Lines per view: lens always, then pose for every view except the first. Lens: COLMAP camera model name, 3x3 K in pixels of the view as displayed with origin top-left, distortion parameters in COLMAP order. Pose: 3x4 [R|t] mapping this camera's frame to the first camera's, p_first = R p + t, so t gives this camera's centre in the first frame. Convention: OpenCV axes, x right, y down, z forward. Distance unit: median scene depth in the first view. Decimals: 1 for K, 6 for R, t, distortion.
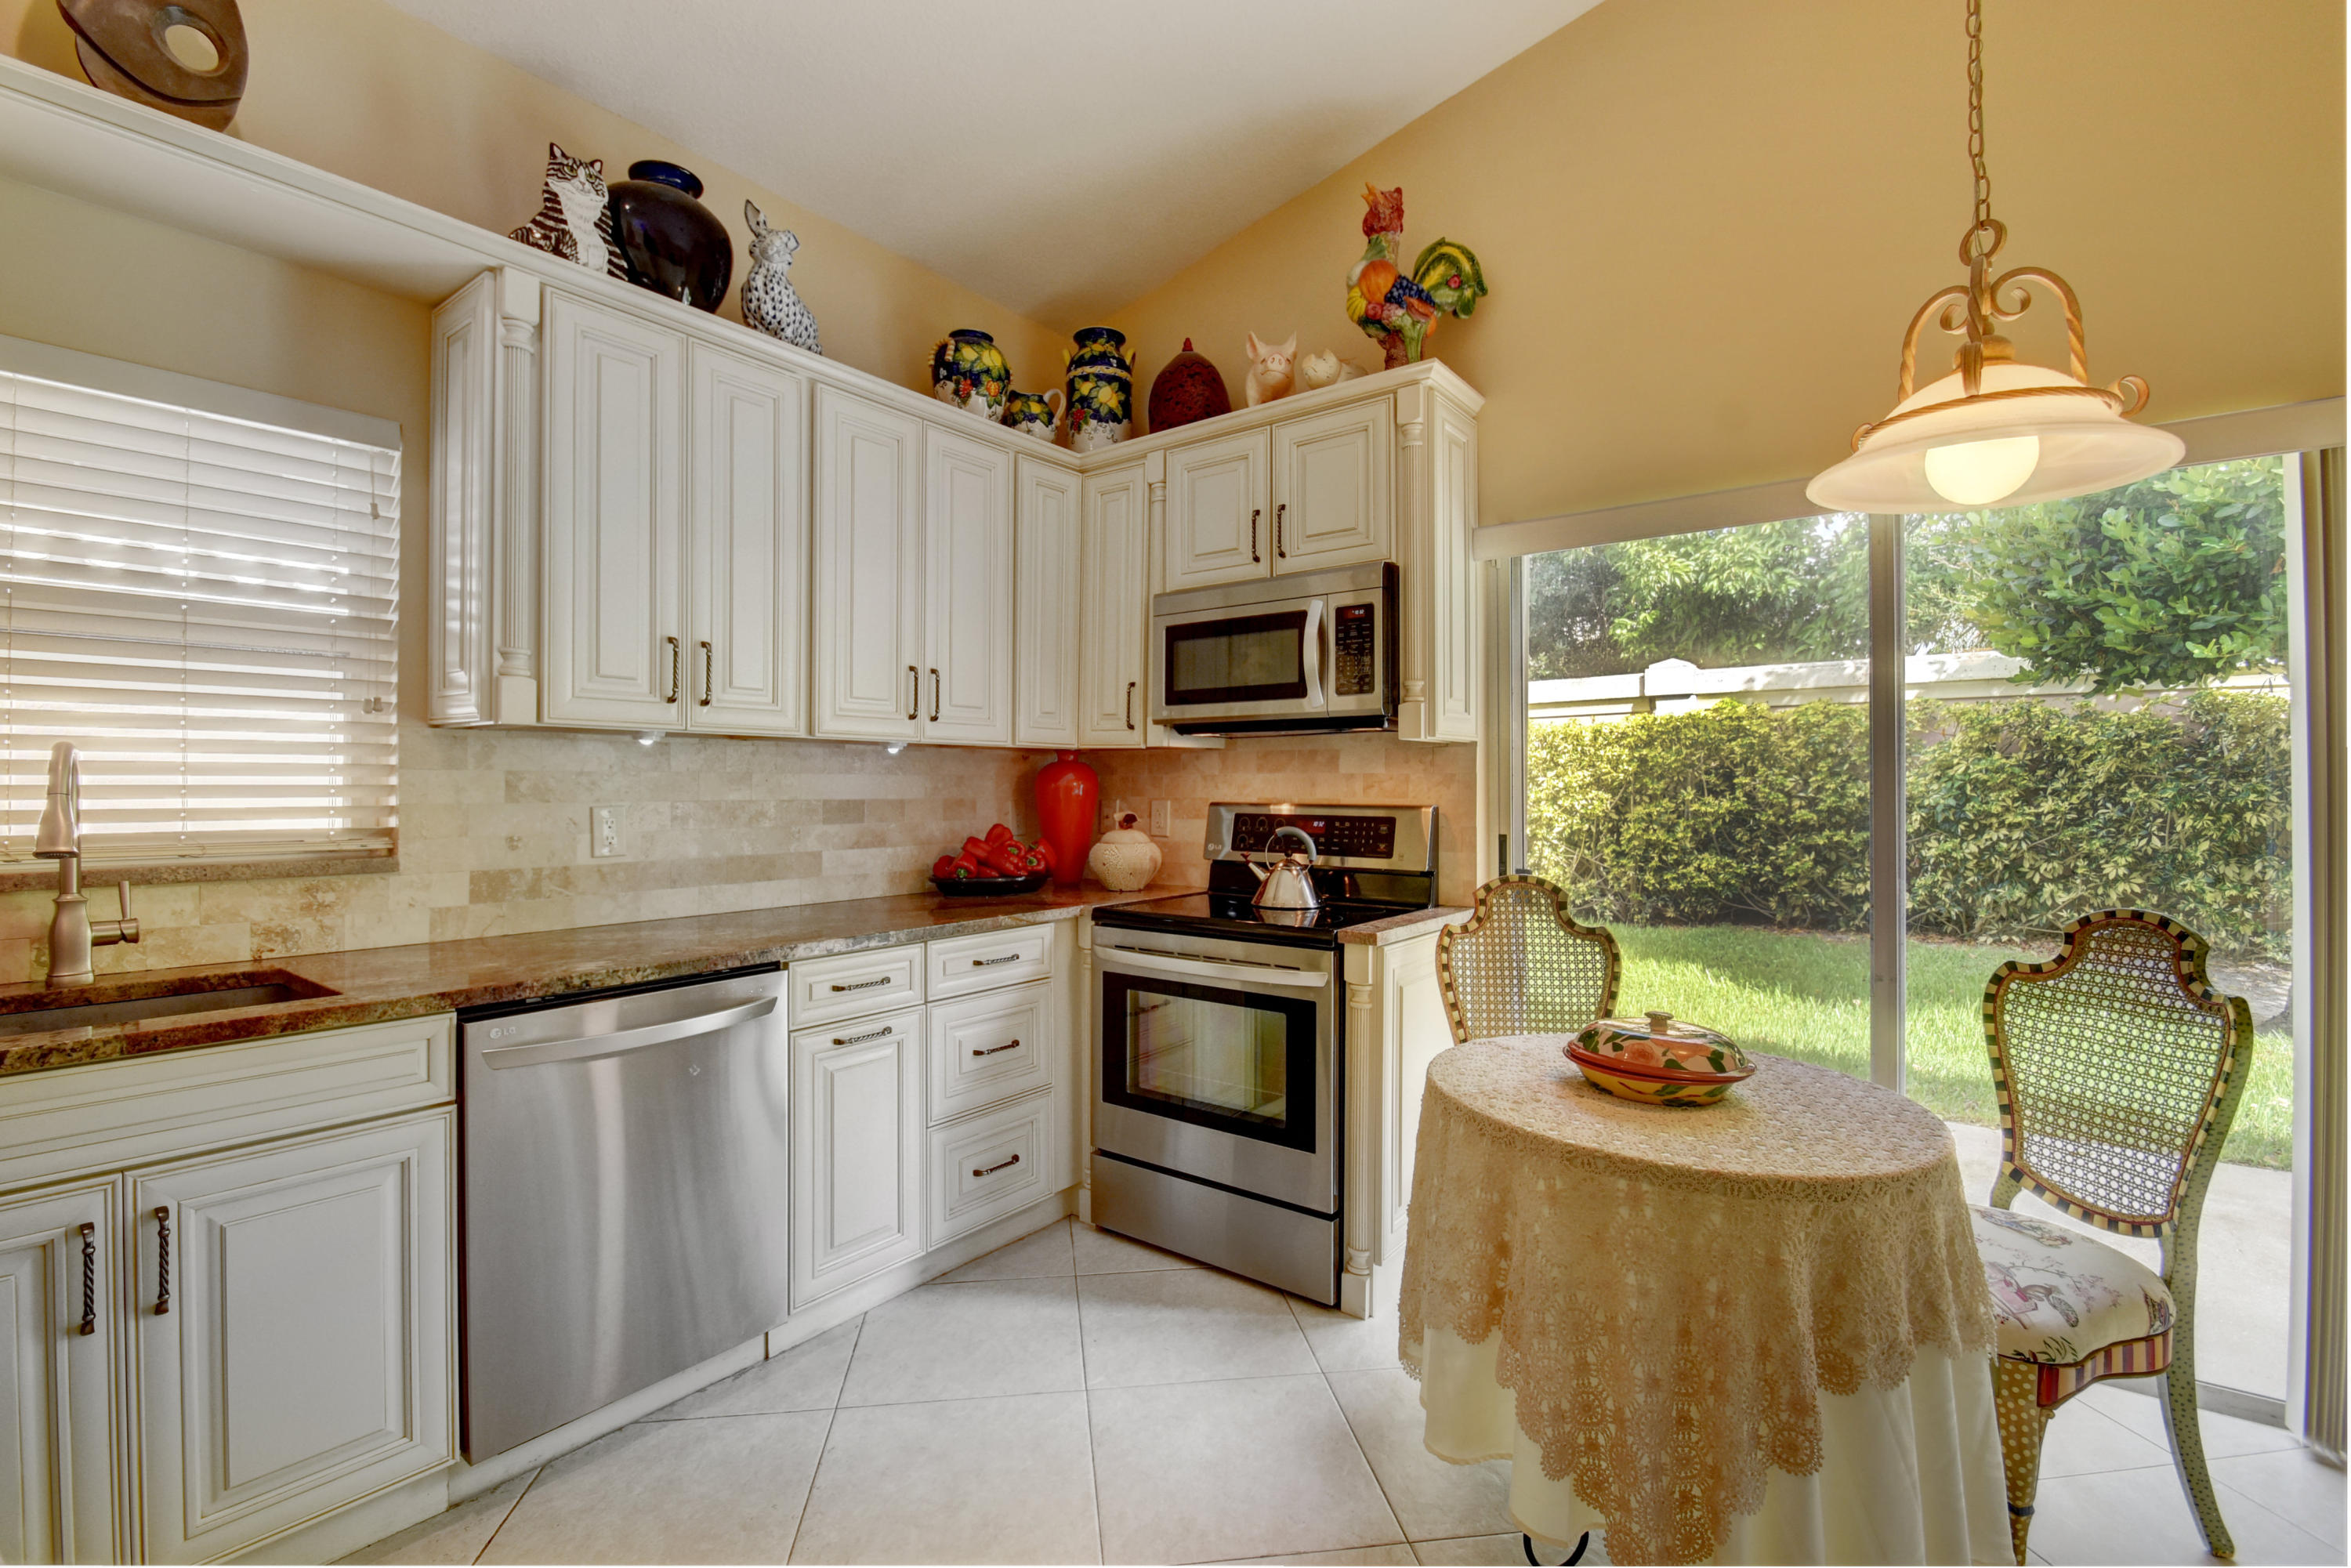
lens RADIAL K [[1040.3, 0, 1165.9], [0, 1040.3, 779.1], [0, 0, 1]] dist [0.007650, -0.012704]
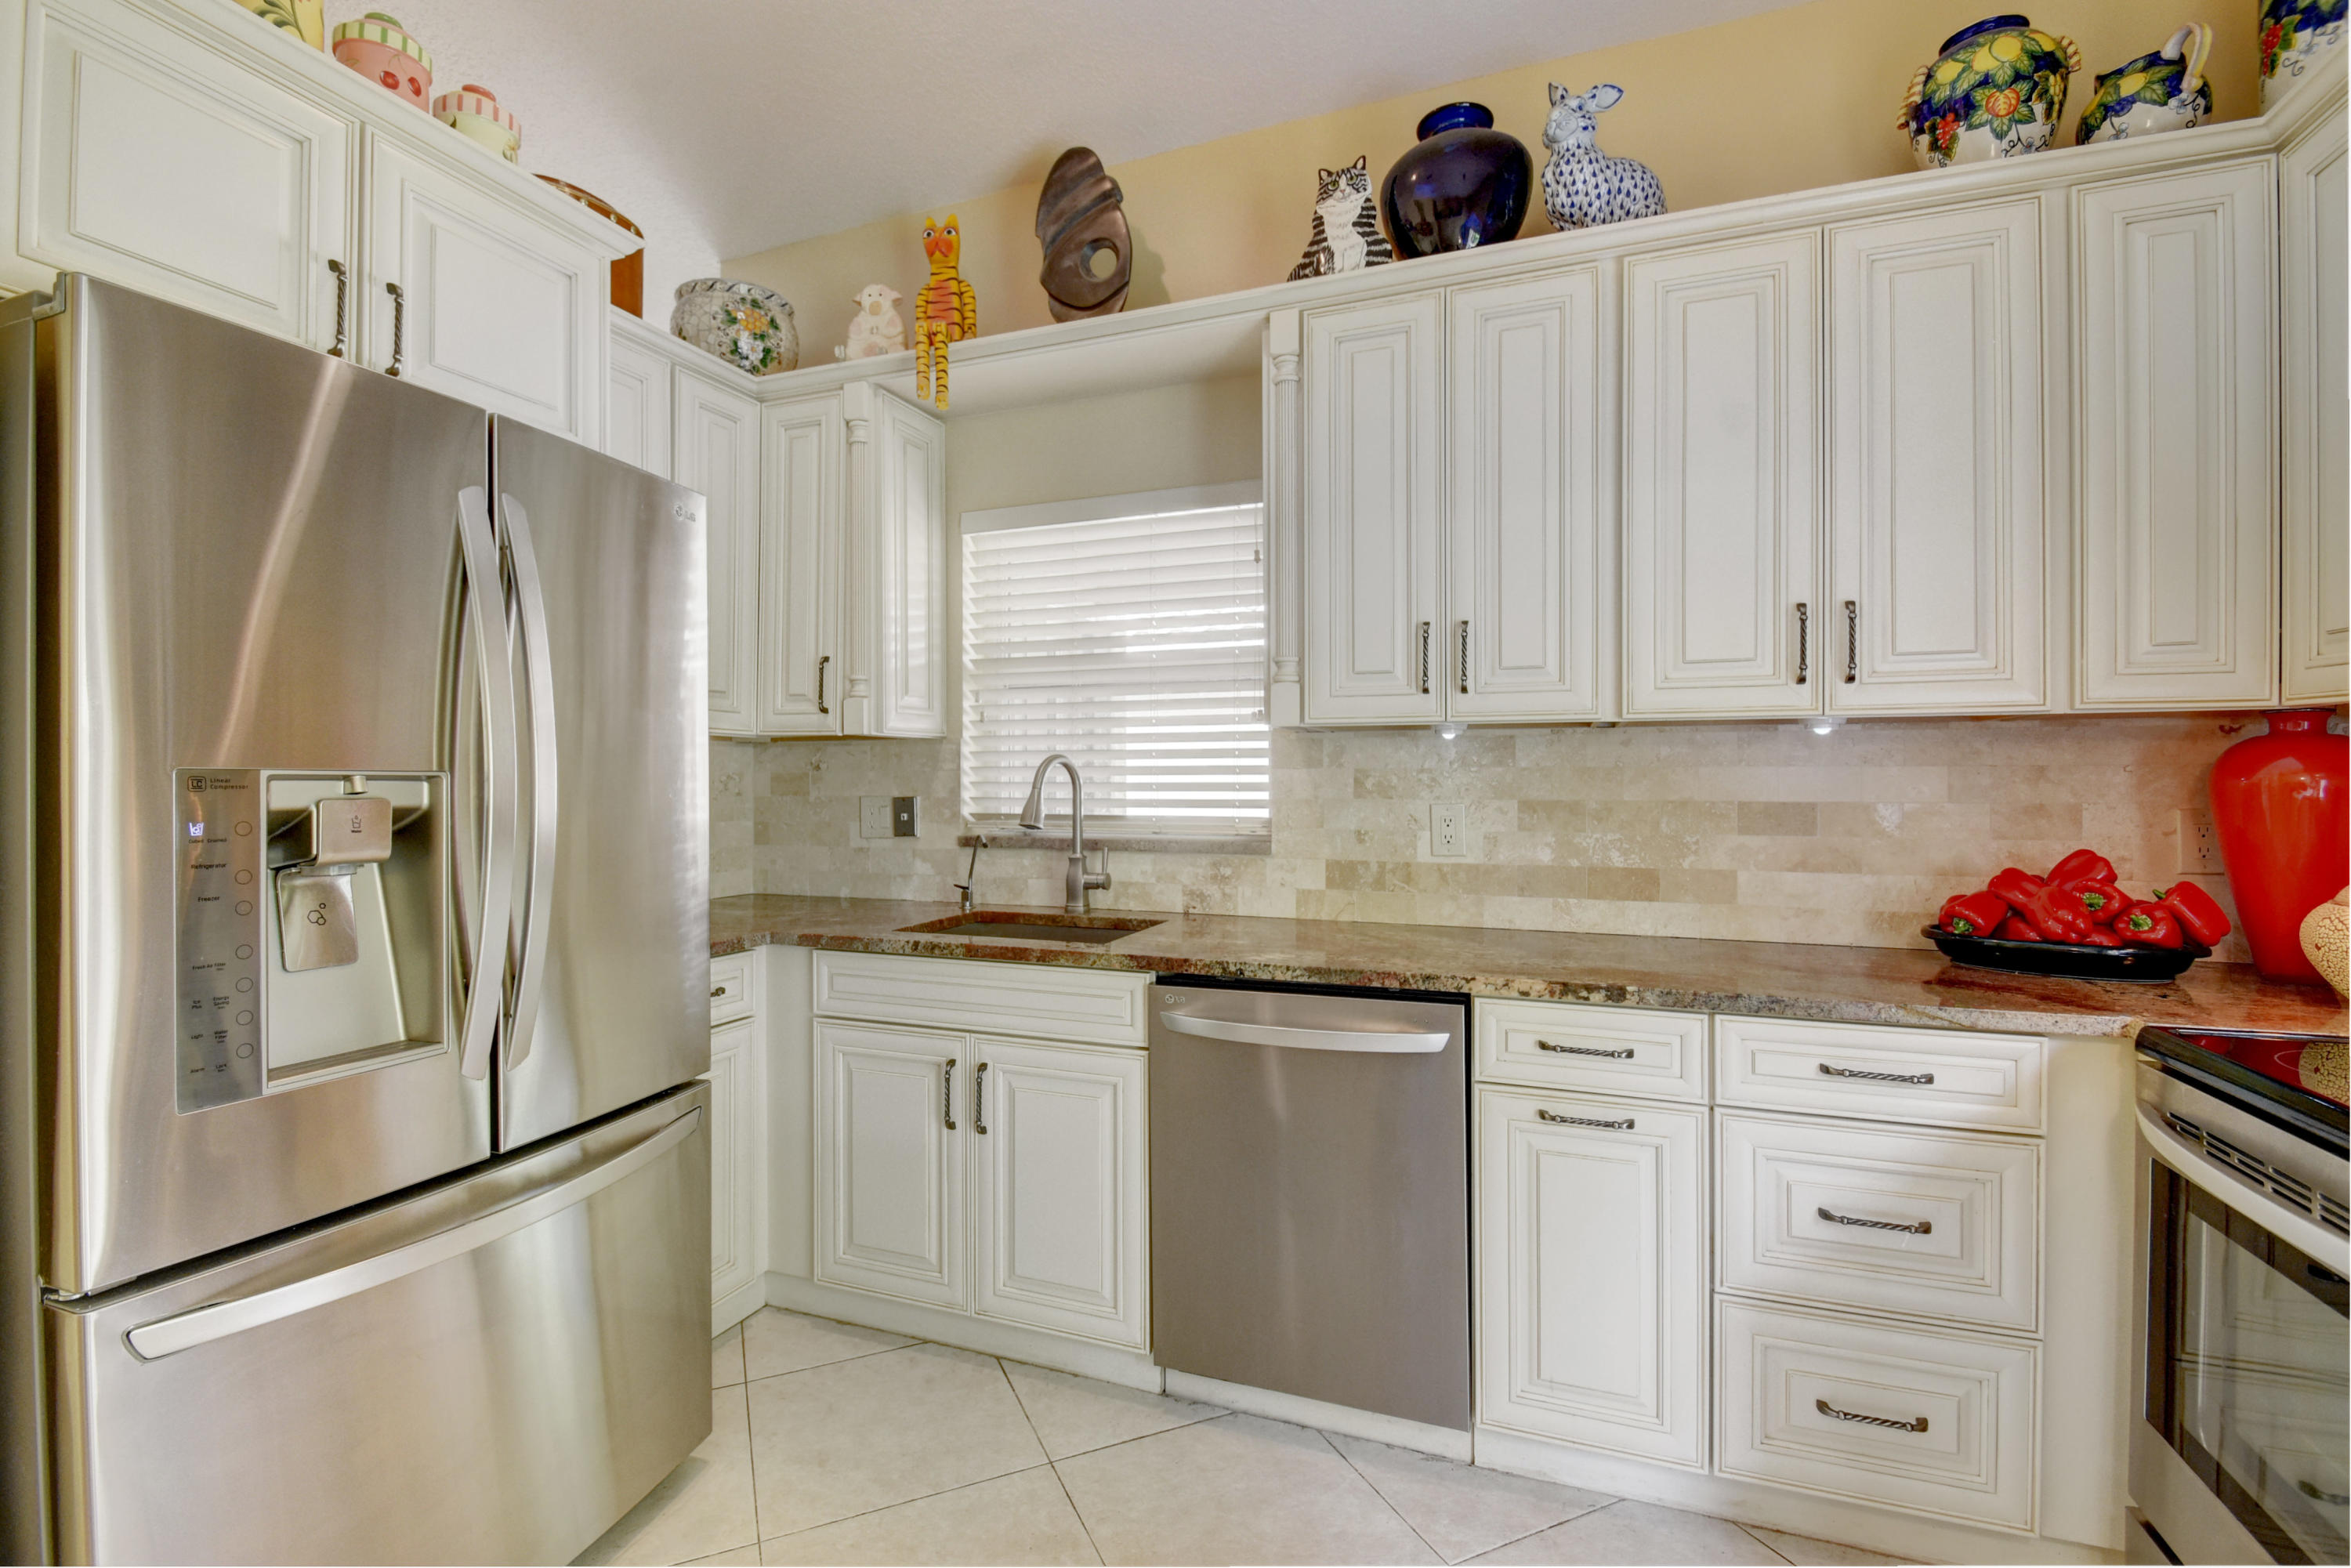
lens RADIAL K [[1040.3, 0, 1165.9], [0, 1040.3, 779.1], [0, 0, 1]] dist [0.007650, -0.012704]
pose [[0.278431, -0.003381, -0.960450, 0.330405], [0.007072, 0.999974, -0.001470, 0.002575], [0.960430, -0.006383, 0.278448, 0.491585]]
